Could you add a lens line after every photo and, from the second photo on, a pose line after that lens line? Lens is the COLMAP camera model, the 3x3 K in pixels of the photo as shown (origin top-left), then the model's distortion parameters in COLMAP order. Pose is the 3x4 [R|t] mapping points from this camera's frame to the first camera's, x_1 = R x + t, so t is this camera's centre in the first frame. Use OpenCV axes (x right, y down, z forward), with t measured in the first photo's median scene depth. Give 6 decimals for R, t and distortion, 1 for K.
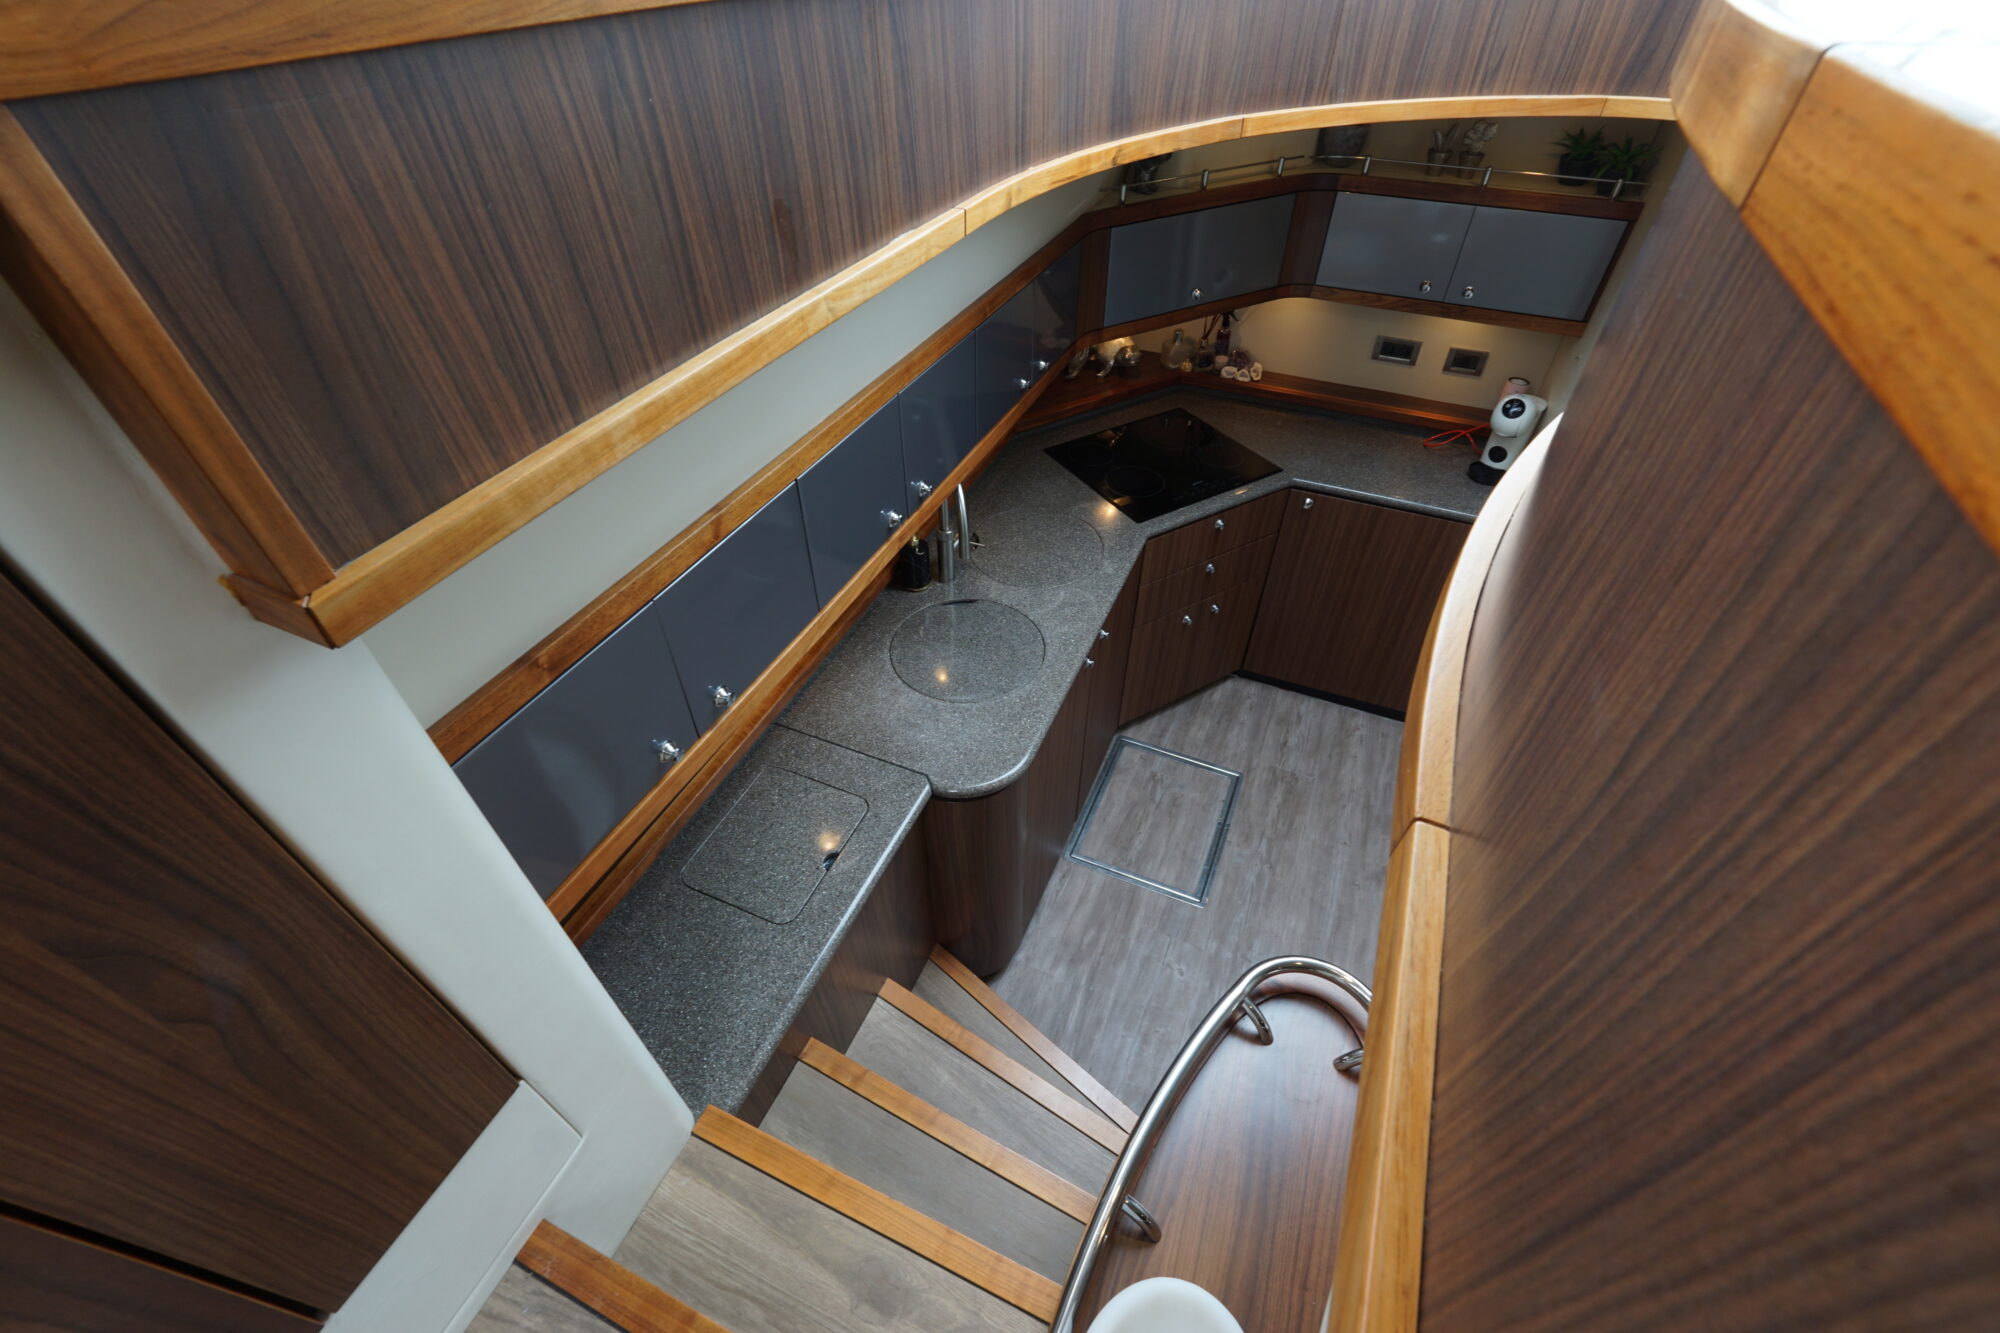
lens RADIAL K [[843.2, 0, 997.0], [0, 843.2, 663.2], [0, 0, 1]] dist [-0.016200, 0.007734]
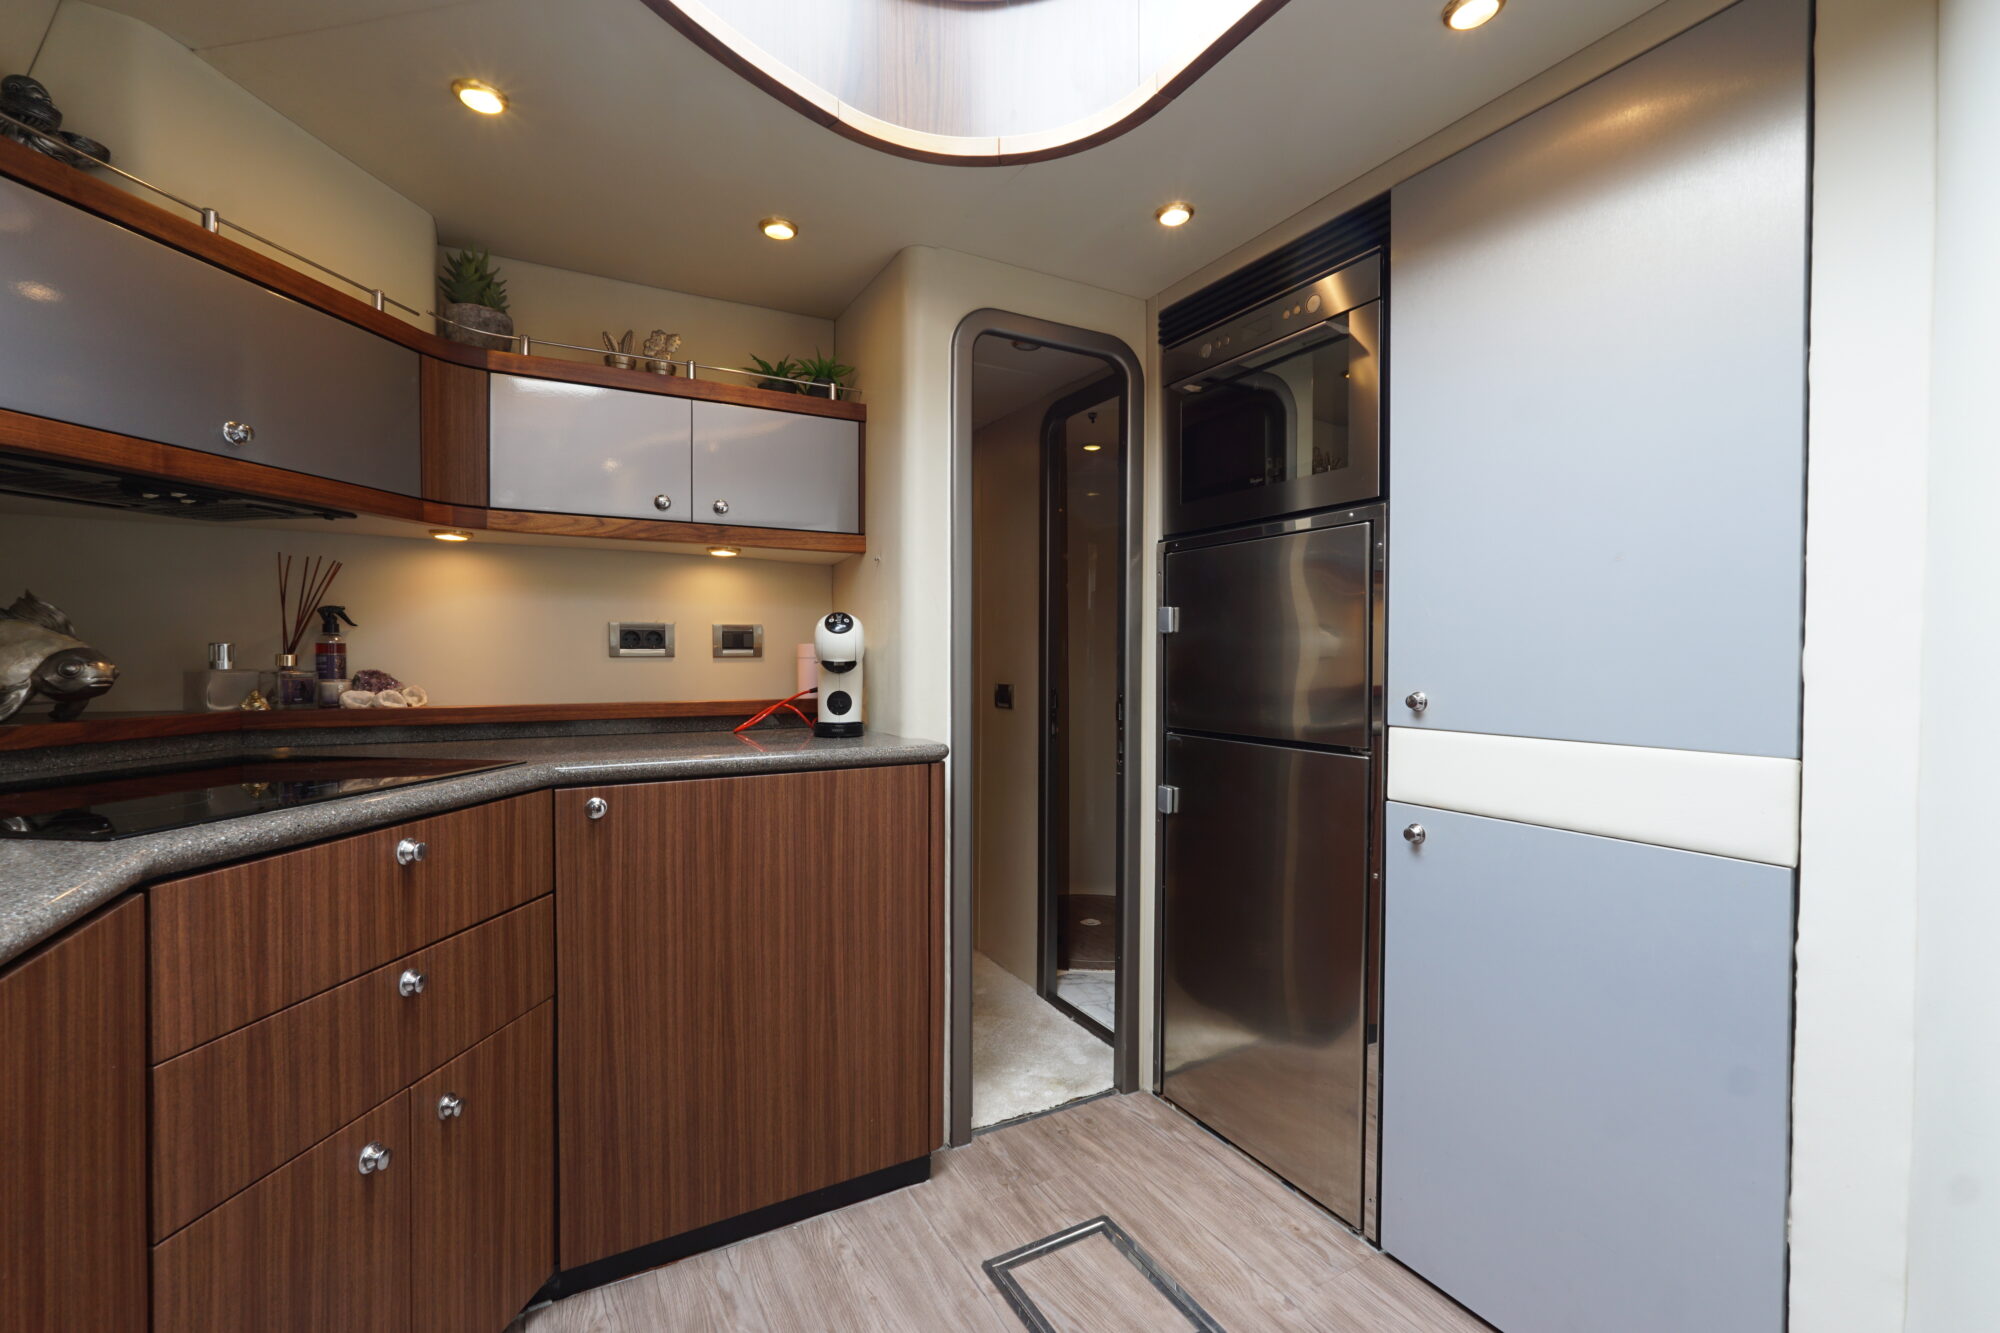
lens RADIAL K [[837.9, 0, 994.5], [0, 837.9, 667.5], [0, 0, 1]] dist [-0.018847, 0.007828]
pose [[0.606382, -0.009991, 0.795111, 0.107117], [0.537304, 0.742261, -0.400442, 0.075427], [-0.586179, 0.670037, 0.455462, 0.539152]]
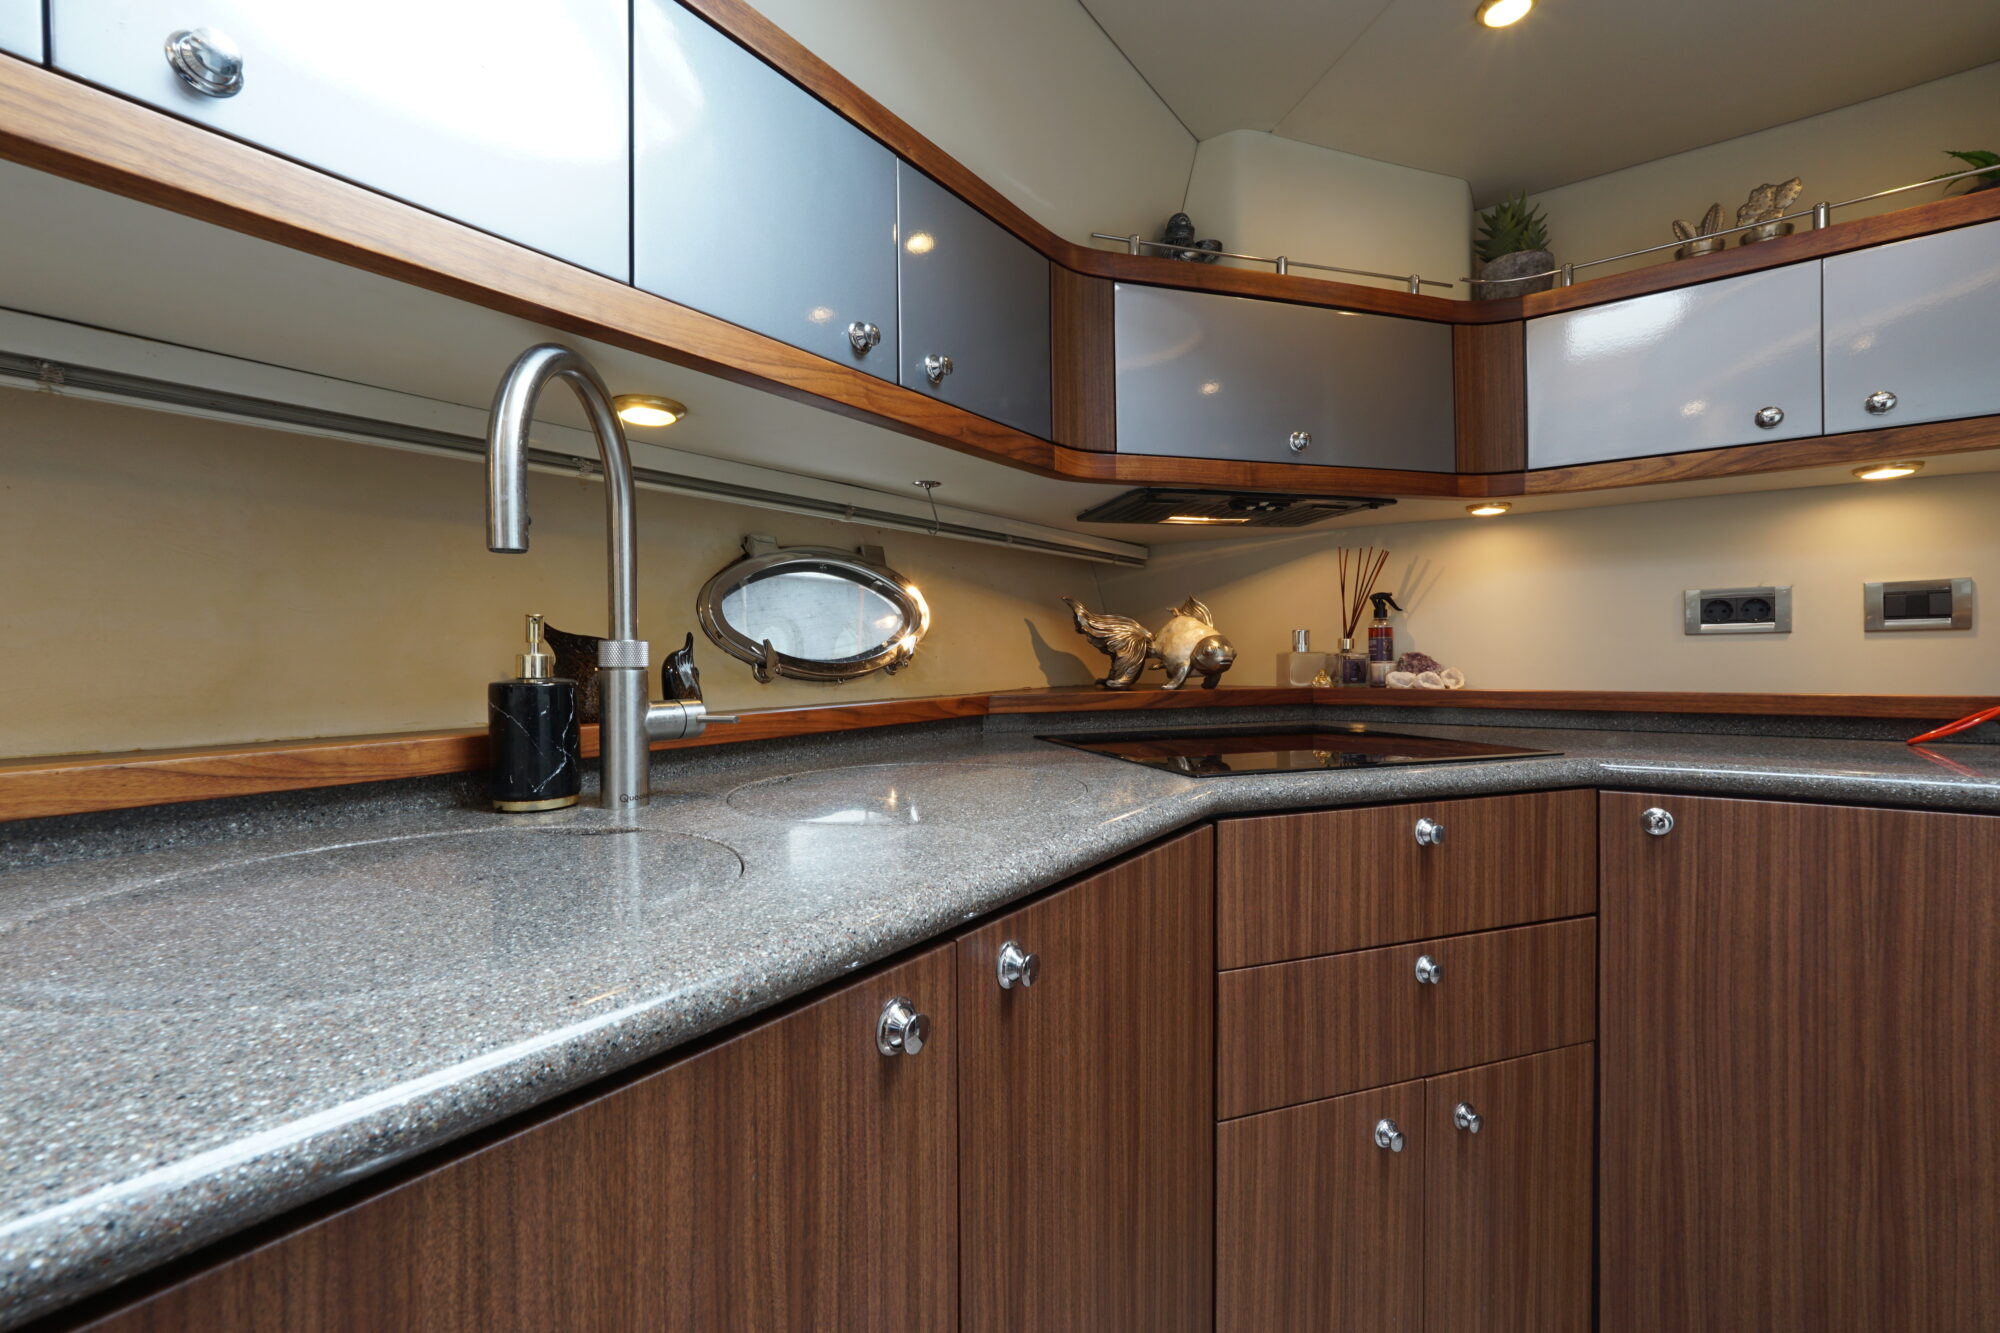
lens RADIAL K [[840.9, 0, 997.0], [0, 840.9, 666.7], [0, 0, 1]] dist [-0.019774, 0.007994]
pose [[0.977101, -0.007513, -0.212641, 0.139953], [-0.136682, 0.743745, -0.654340, 0.052958], [0.163067, 0.668421, 0.725688, 0.581096]]
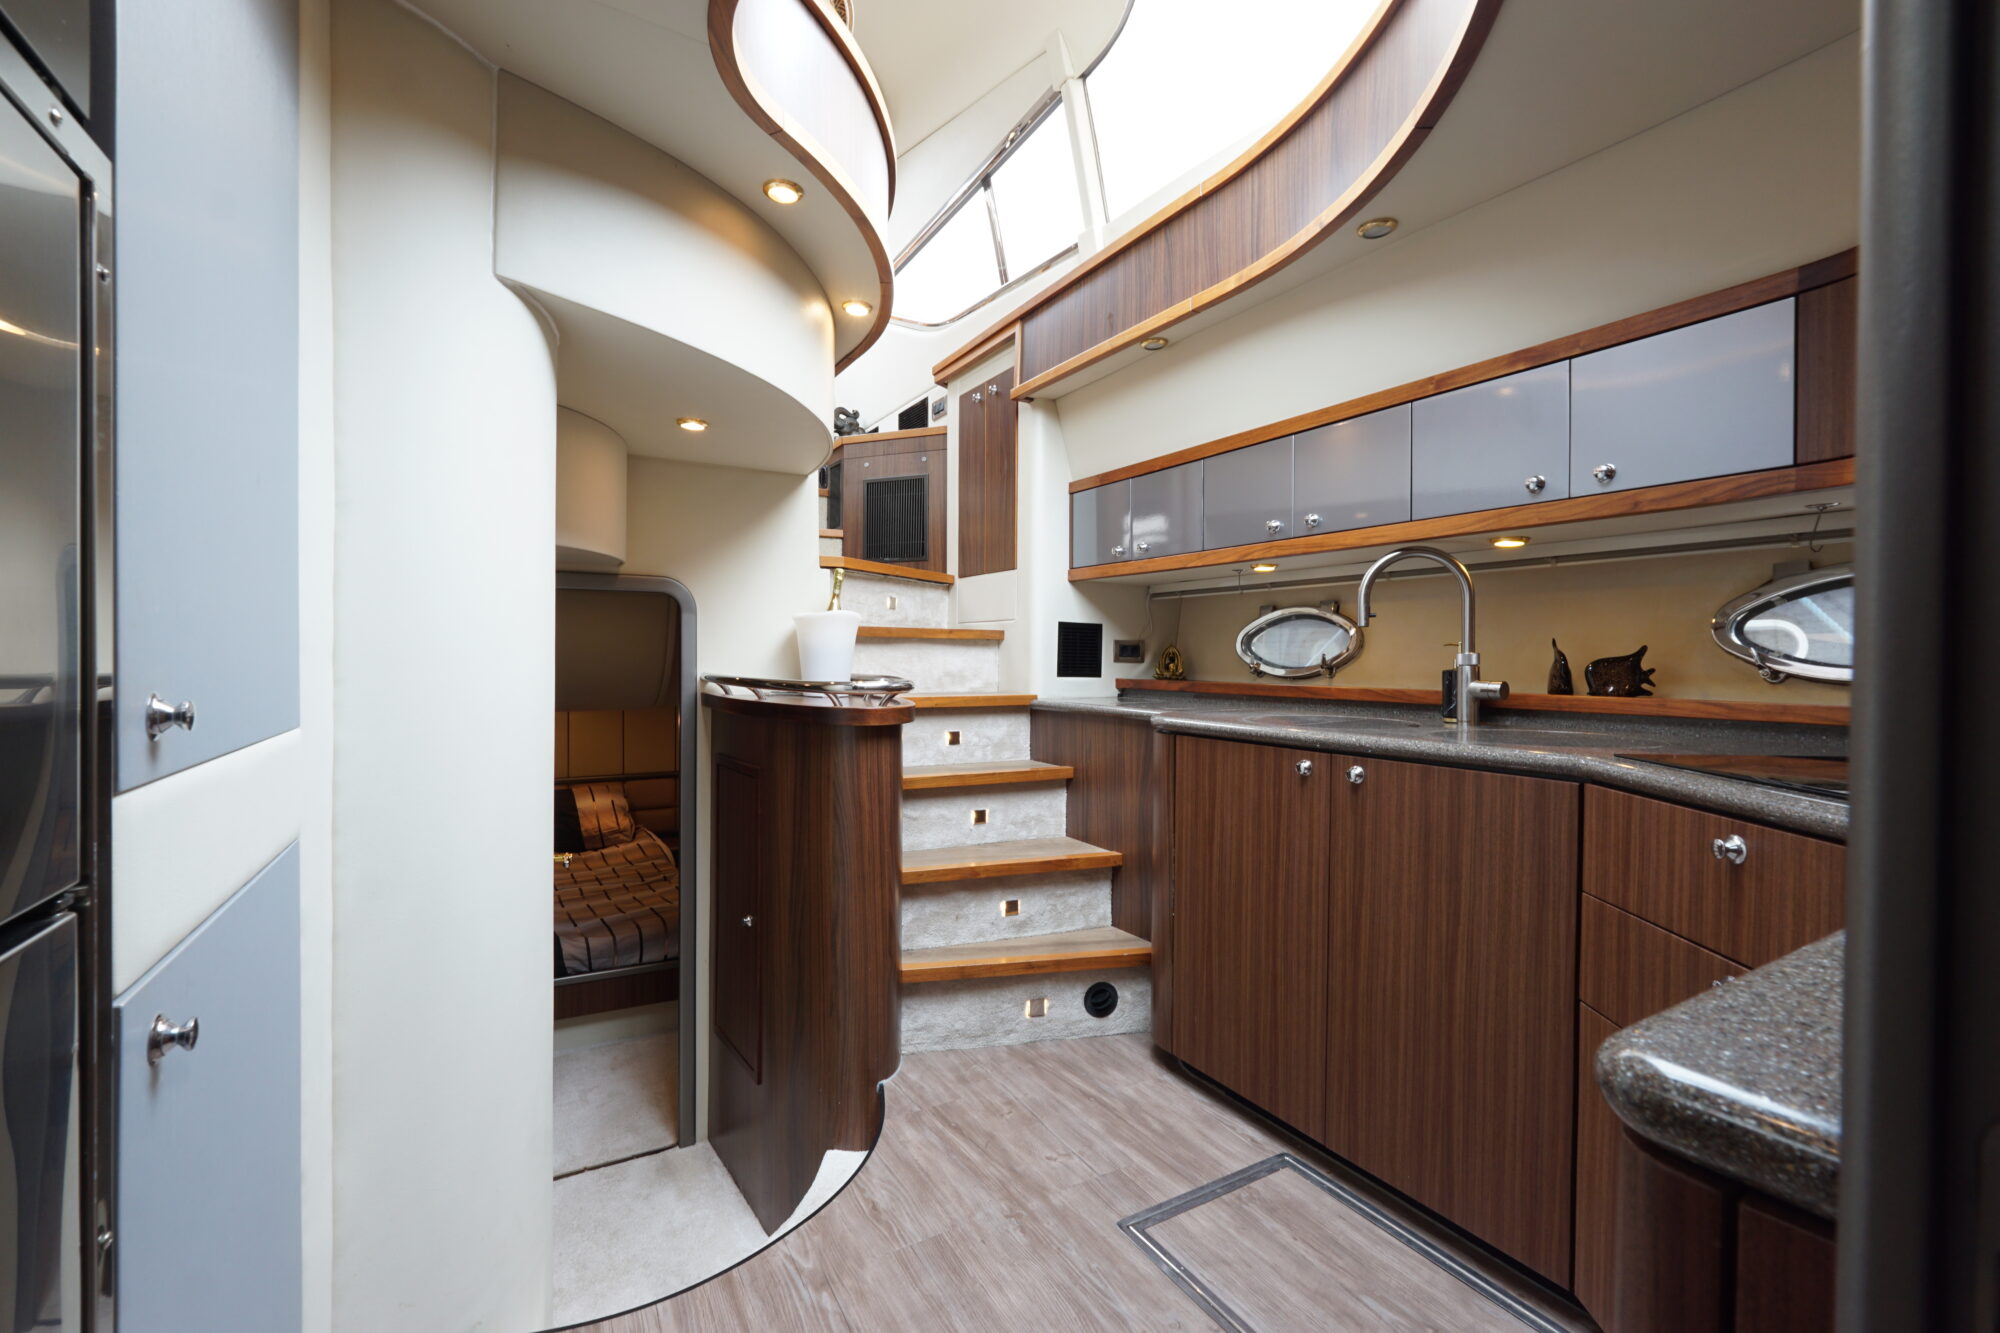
lens RADIAL K [[840.9, 0, 997.0], [0, 840.9, 666.7], [0, 0, 1]] dist [-0.019774, 0.007994]
pose [[-0.584621, 0.008420, -0.811263, 0.693937], [-0.553840, 0.726562, 0.406655, -0.175634], [0.592857, 0.687049, -0.420101, 0.824042]]
